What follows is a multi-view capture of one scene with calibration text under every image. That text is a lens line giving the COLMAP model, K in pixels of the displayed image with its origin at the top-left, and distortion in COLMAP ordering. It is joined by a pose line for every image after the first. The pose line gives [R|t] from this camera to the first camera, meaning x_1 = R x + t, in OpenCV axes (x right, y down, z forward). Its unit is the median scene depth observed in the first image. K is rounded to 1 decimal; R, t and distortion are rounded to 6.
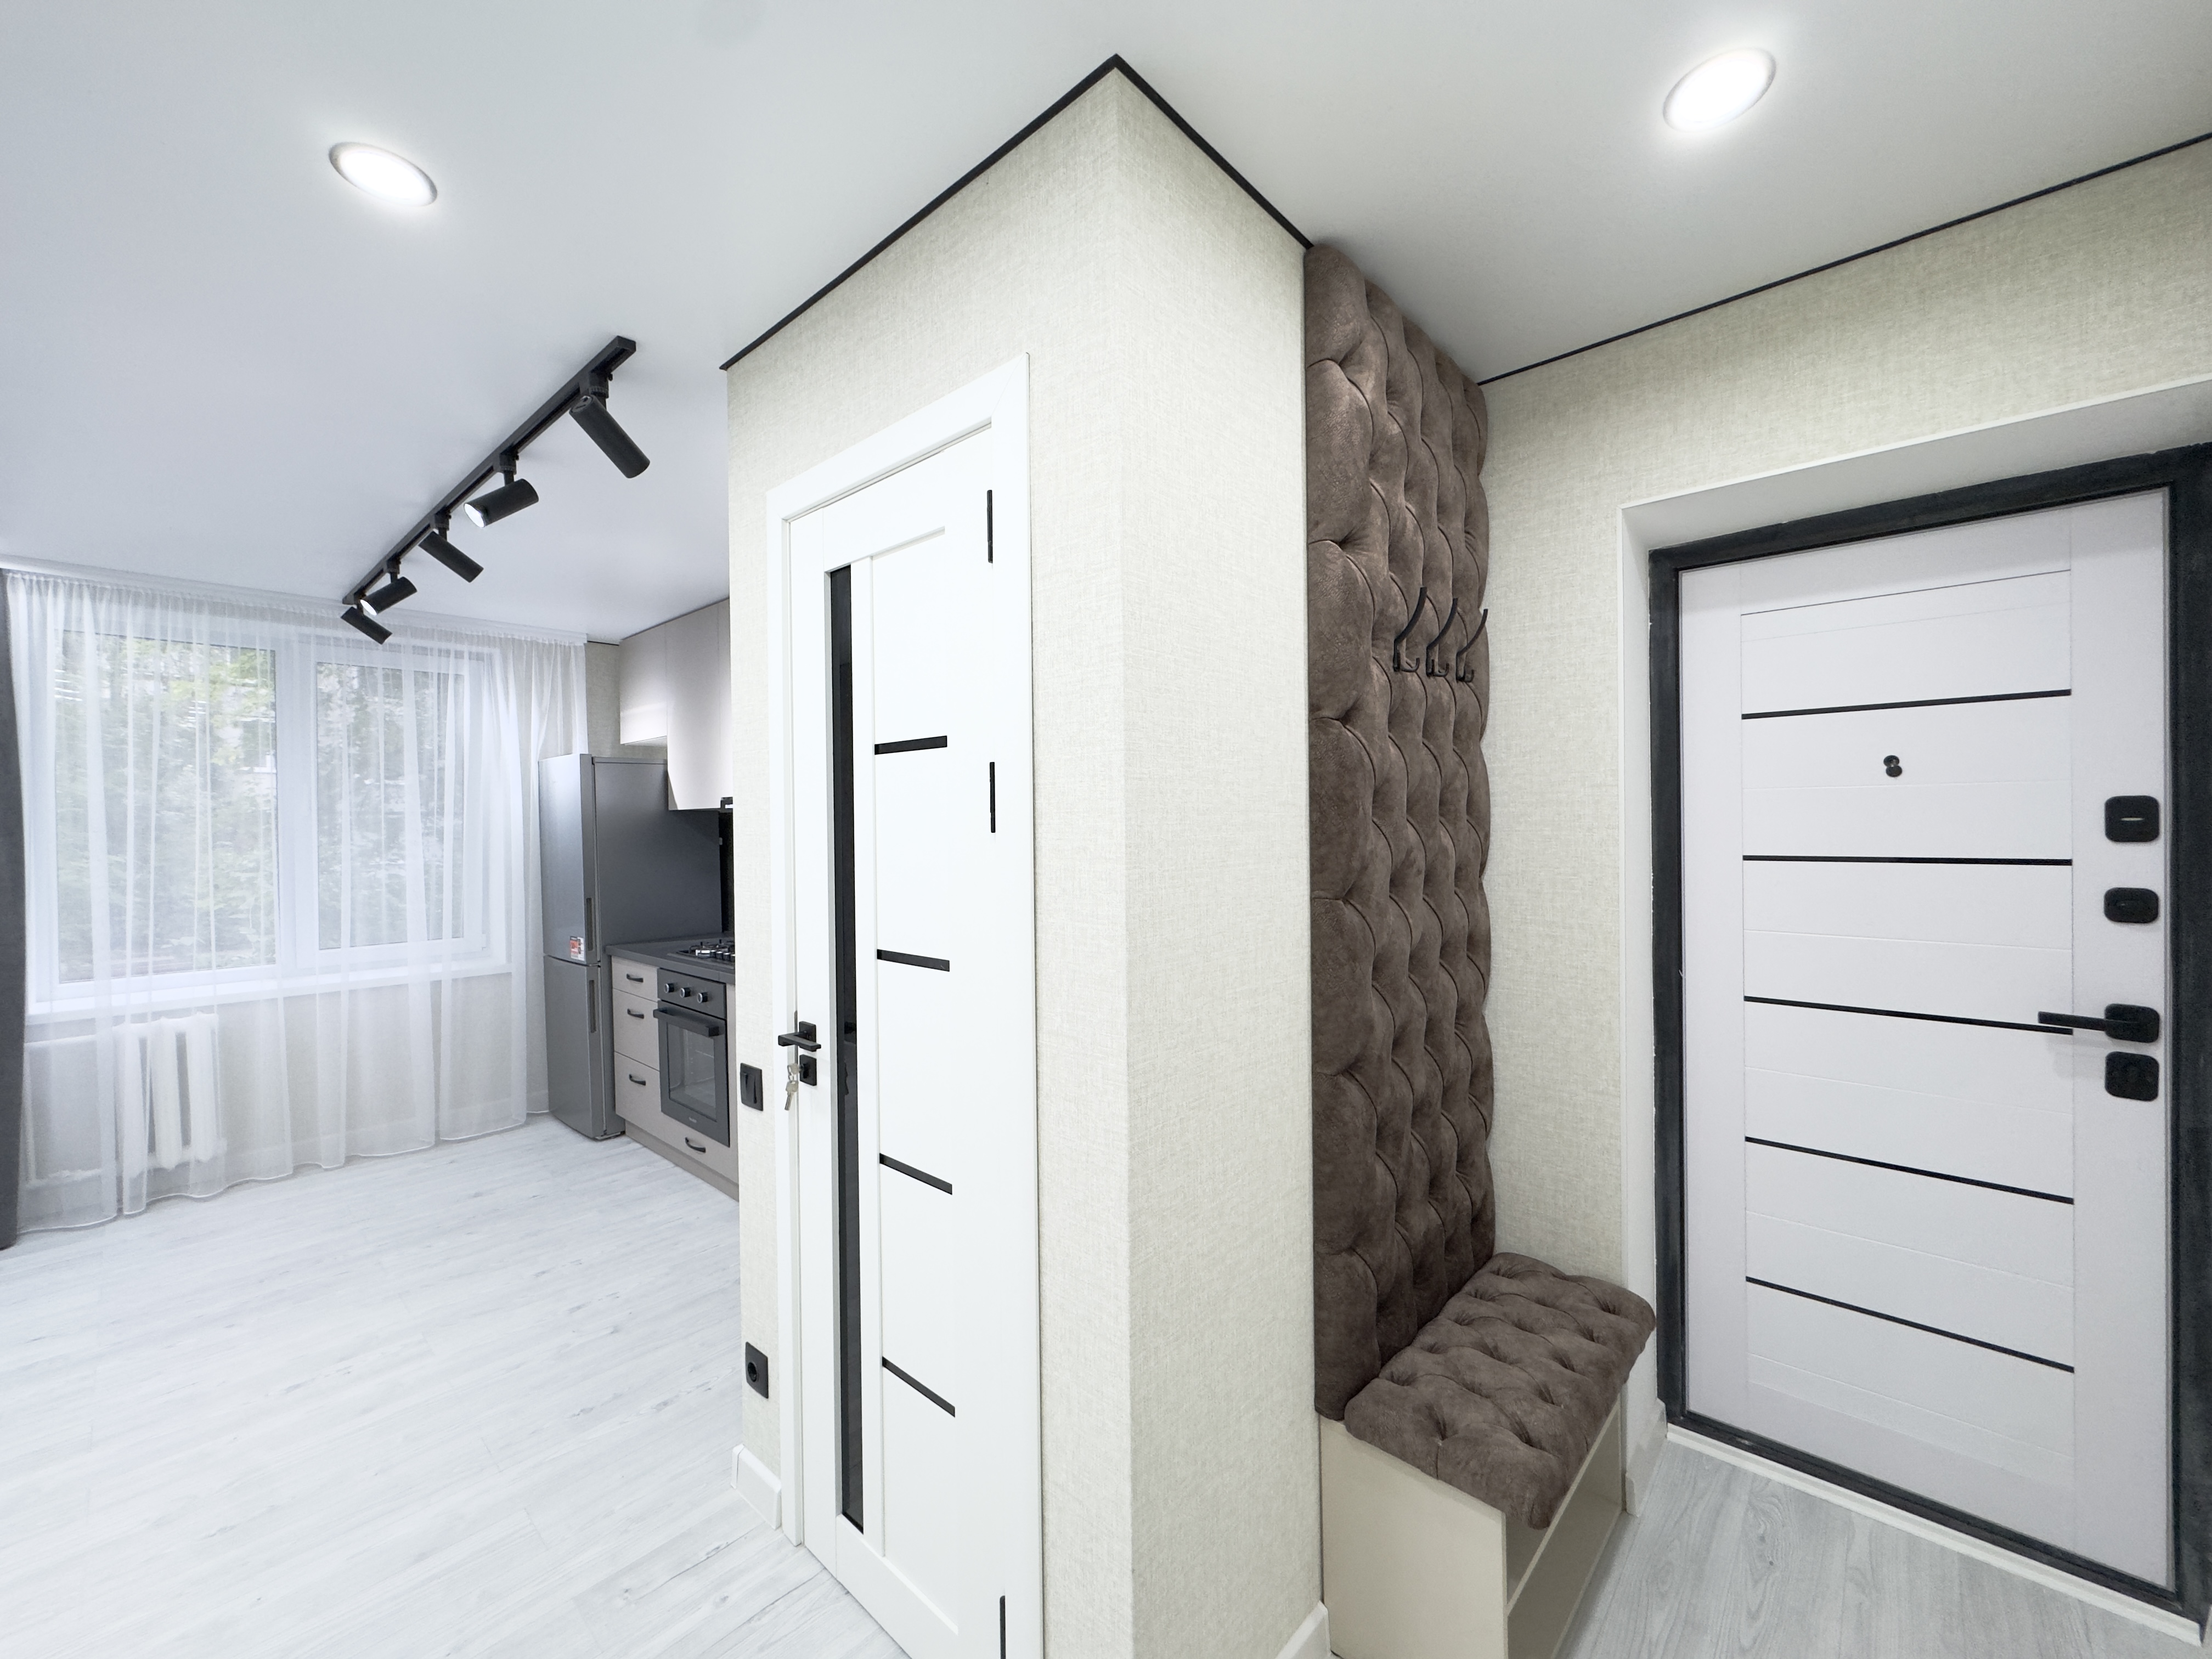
lens RADIAL K [[886.6, 0, 1108.1], [0, 886.6, 821.6], [0, 0, 1]] dist [0.000944, 0.000504]
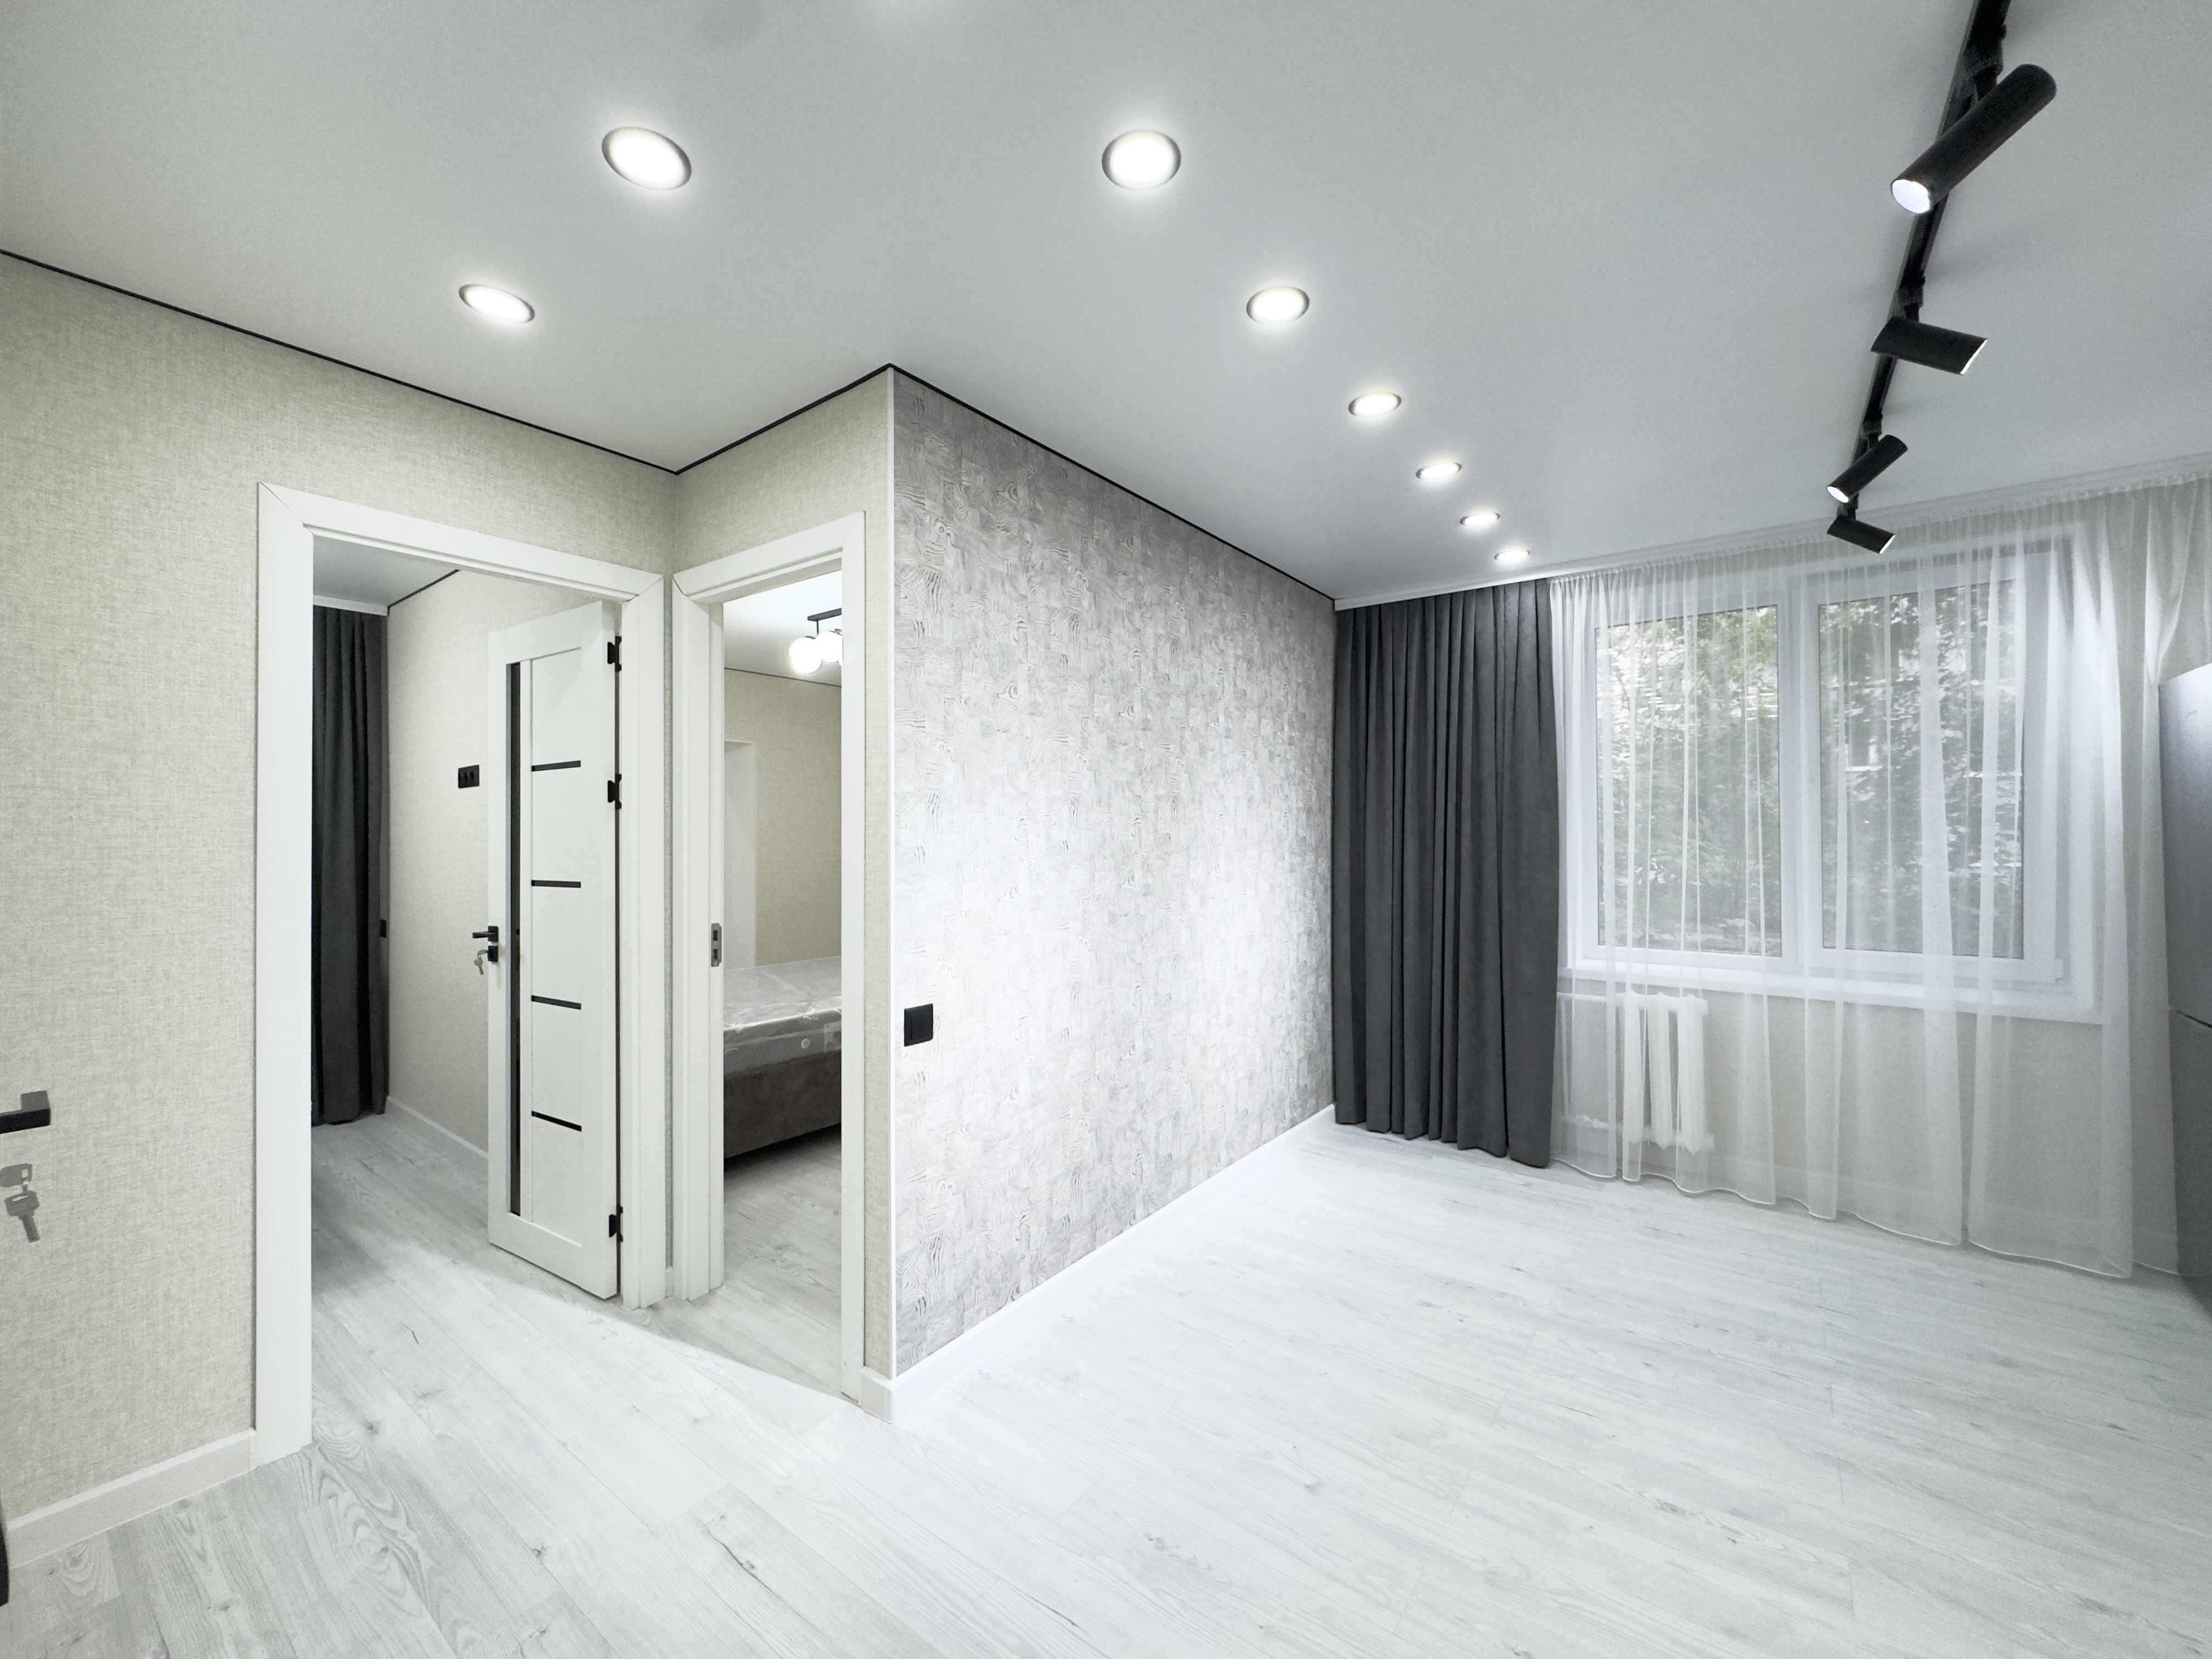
lens RADIAL K [[886.6, 0, 1108.1], [0, 886.6, 821.6], [0, 0, 1]] dist [0.000944, 0.000504]
pose [[0.090629, -0.004747, -0.995873, -0.121552], [0.001025, 0.999989, -0.004674, 0.031178], [0.995884, -0.000597, 0.090633, 0.276452]]
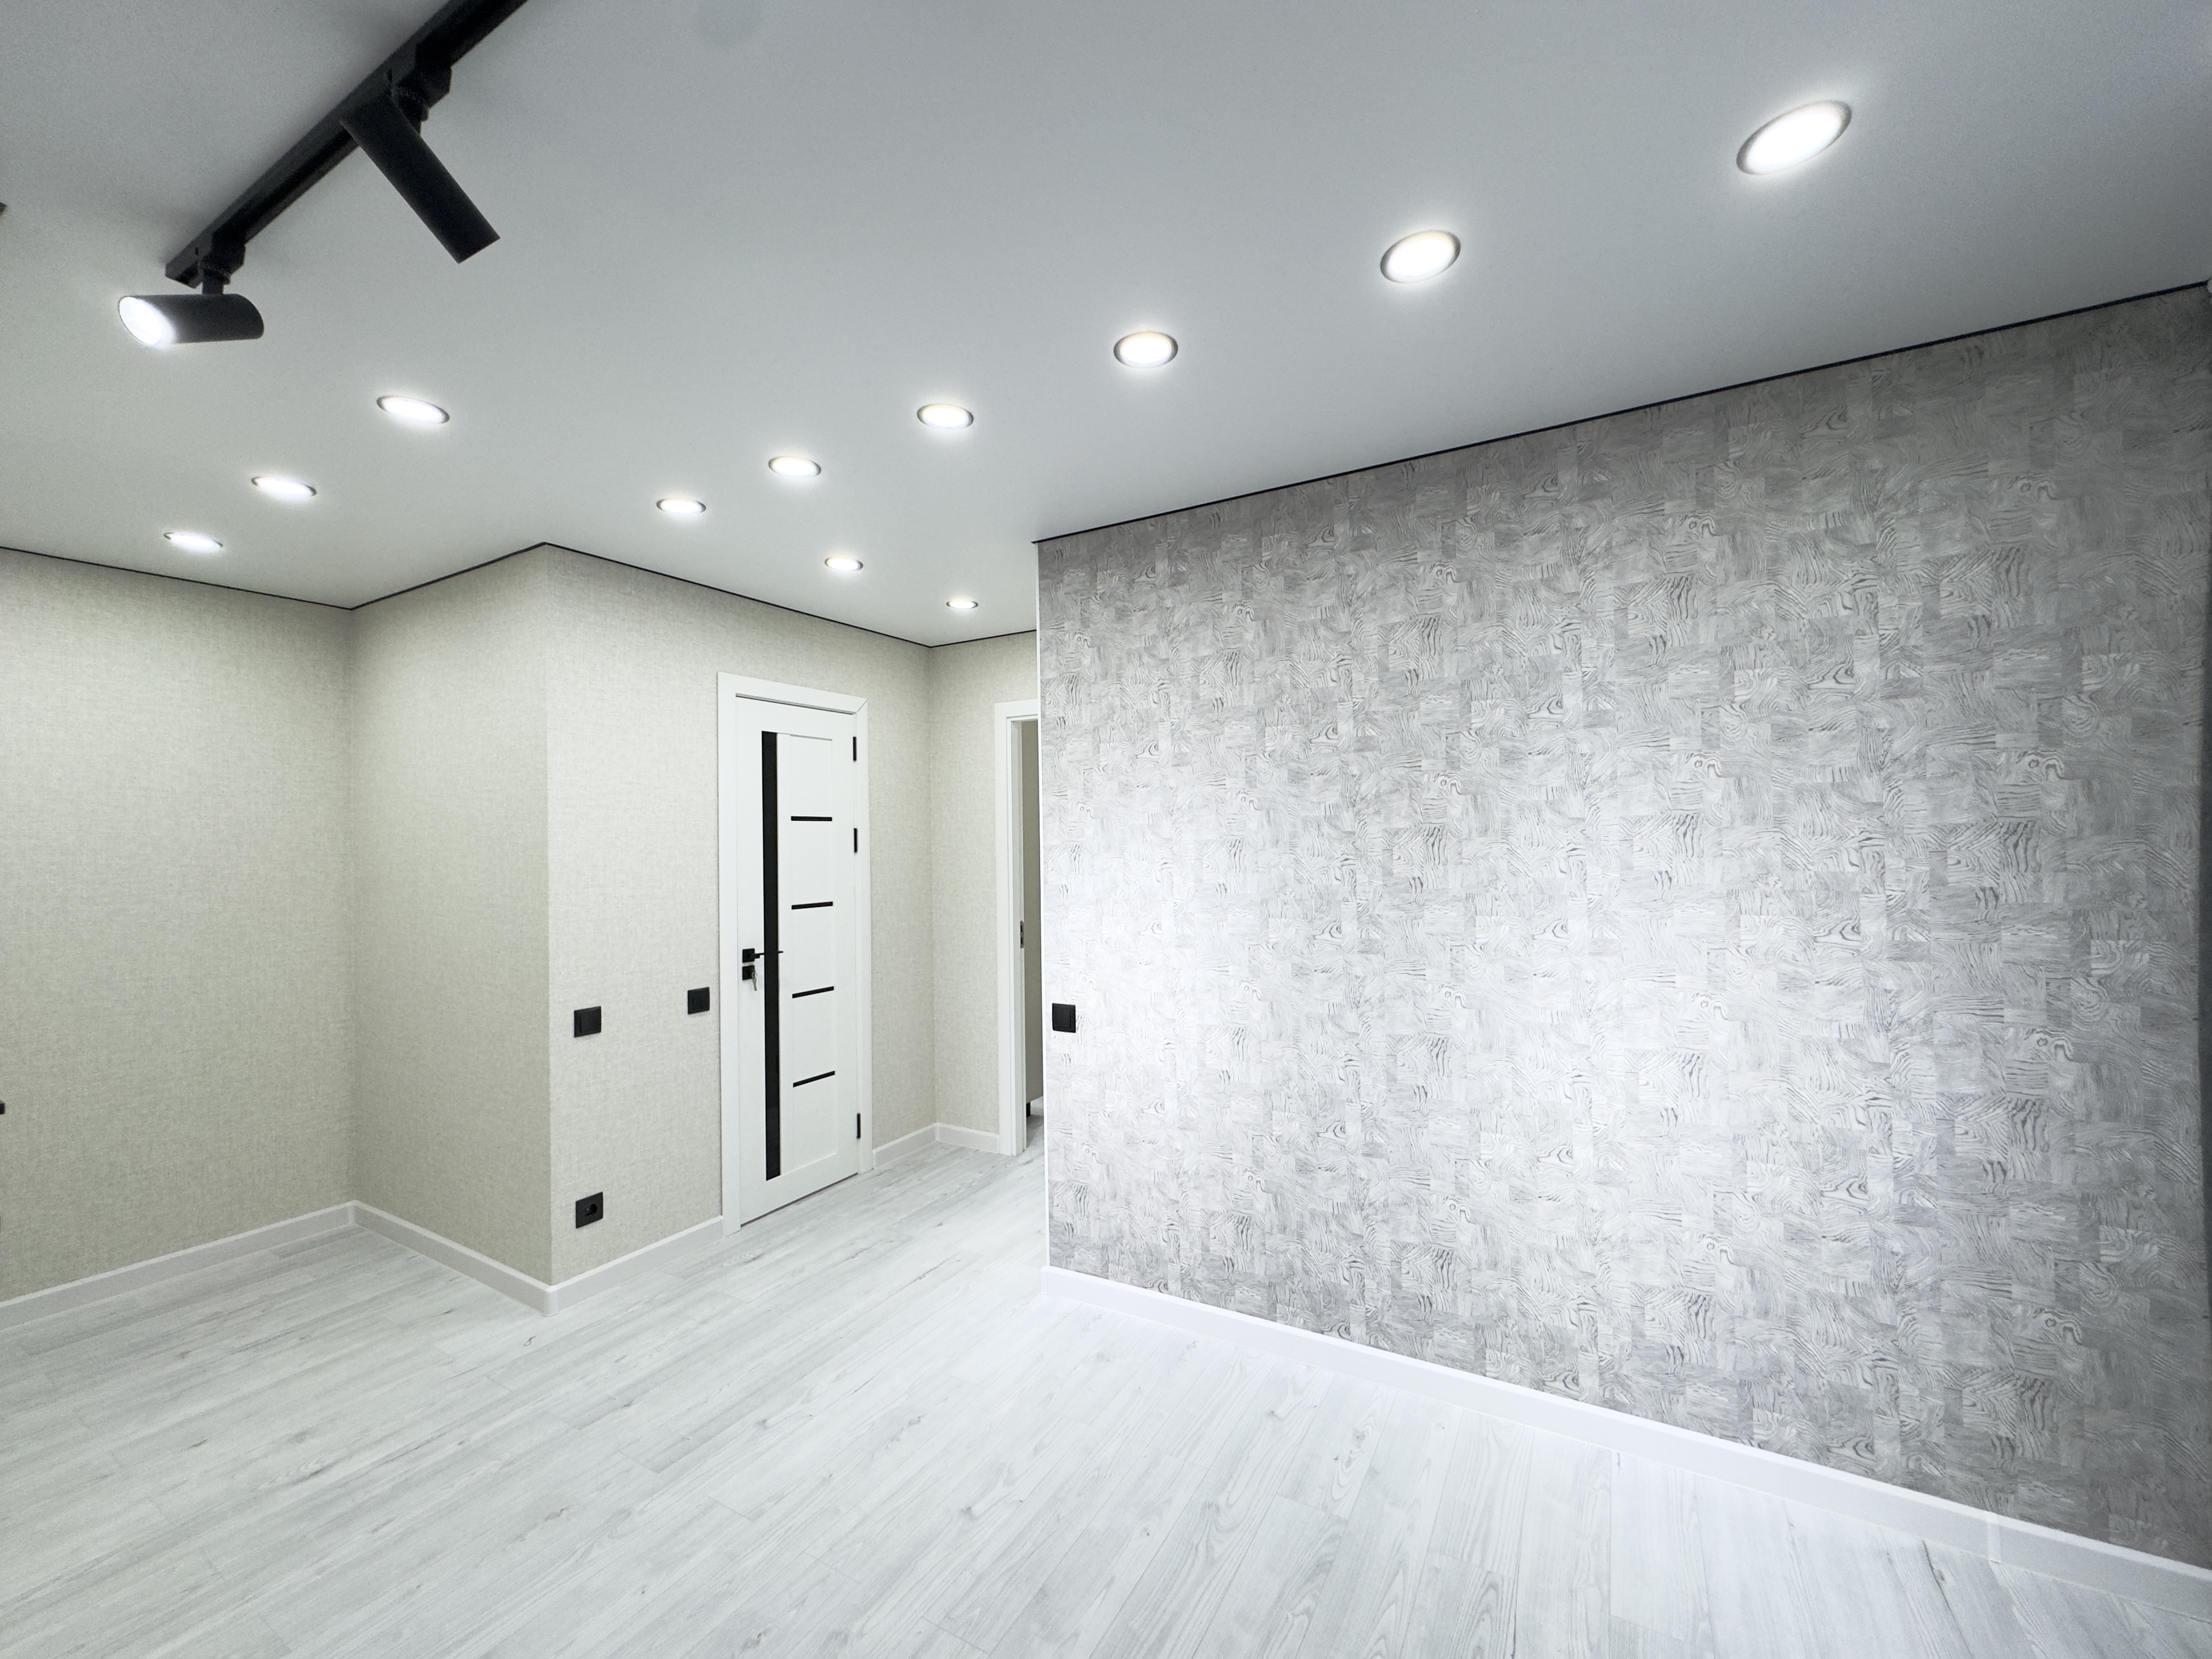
lens RADIAL K [[886.6, 0, 1108.1], [0, 886.6, 821.6], [0, 0, 1]] dist [0.000944, 0.000504]
pose [[-0.977014, 0.023552, -0.211868, -0.574358], [0.027859, 0.999461, -0.017369, 0.004289], [0.211345, -0.022872, -0.977144, 0.957571]]
